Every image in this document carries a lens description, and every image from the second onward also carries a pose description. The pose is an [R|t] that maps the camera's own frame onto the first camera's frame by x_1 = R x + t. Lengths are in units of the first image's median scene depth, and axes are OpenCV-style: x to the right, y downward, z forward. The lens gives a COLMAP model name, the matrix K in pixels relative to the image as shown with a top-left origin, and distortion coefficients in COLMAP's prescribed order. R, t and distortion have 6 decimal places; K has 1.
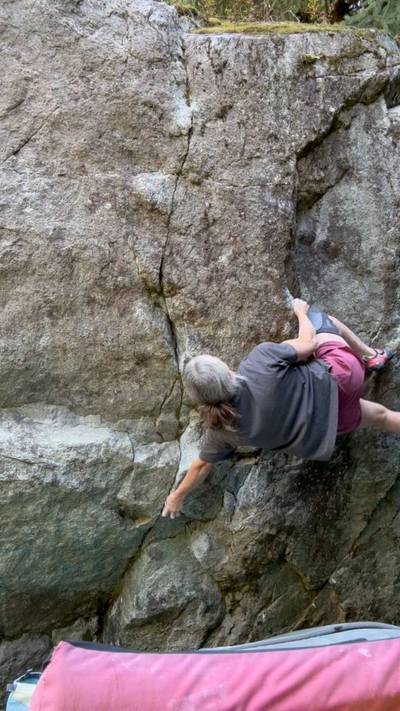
lens RADIAL K [[525.1, 0, 200.0], [0, 525.1, 355.5], [0, 0, 1]] dist [0.118448, -0.171919]
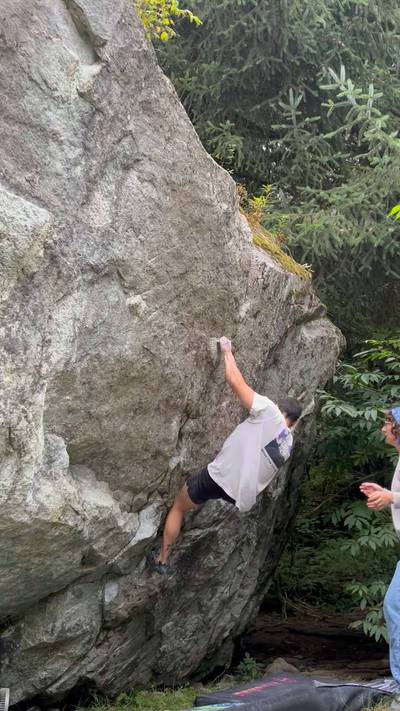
lens RADIAL K [[612.8, 0, 200.0], [0, 612.8, 355.5], [0, 0, 1]] dist [0.082263, -0.109391]
pose [[0.727858, 0.374281, 0.574575, -1.093456], [-0.359544, 0.921794, -0.144999, -0.039909], [-0.583910, -0.101046, 0.805505, -0.336134]]
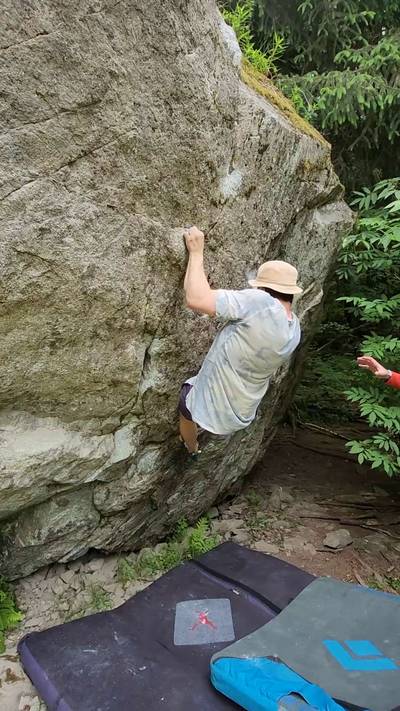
lens RADIAL K [[345.4, 0, 204.4], [0, 345.4, 354.2], [0, 0, 1]] dist [0.008163, -0.000965]
pose [[0.812438, 0.187089, 0.552216, -0.392022], [-0.348642, 0.915024, 0.202926, -0.275601], [-0.467326, -0.357391, 0.808628, 0.362642]]
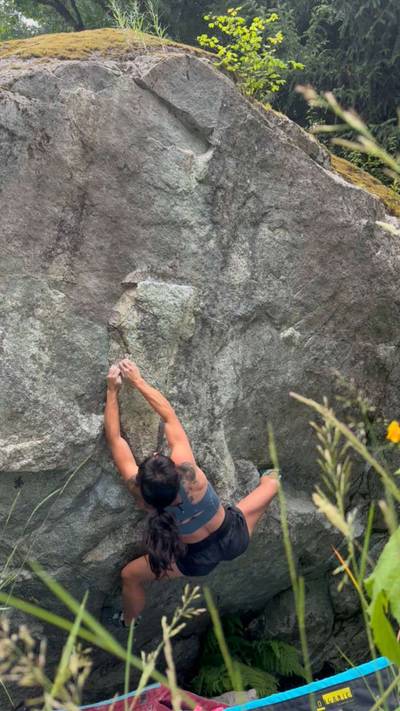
lens RADIAL K [[579.0, 0, 200.0], [0, 579.0, 355.5], [0, 0, 1]] dist [0.183353, -0.369774]
pose [[0.948677, 0.203814, 0.241808, -1.009550], [-0.206016, 0.978411, -0.016420, -0.177463], [-0.239934, -0.034239, 0.970185, -0.507468]]
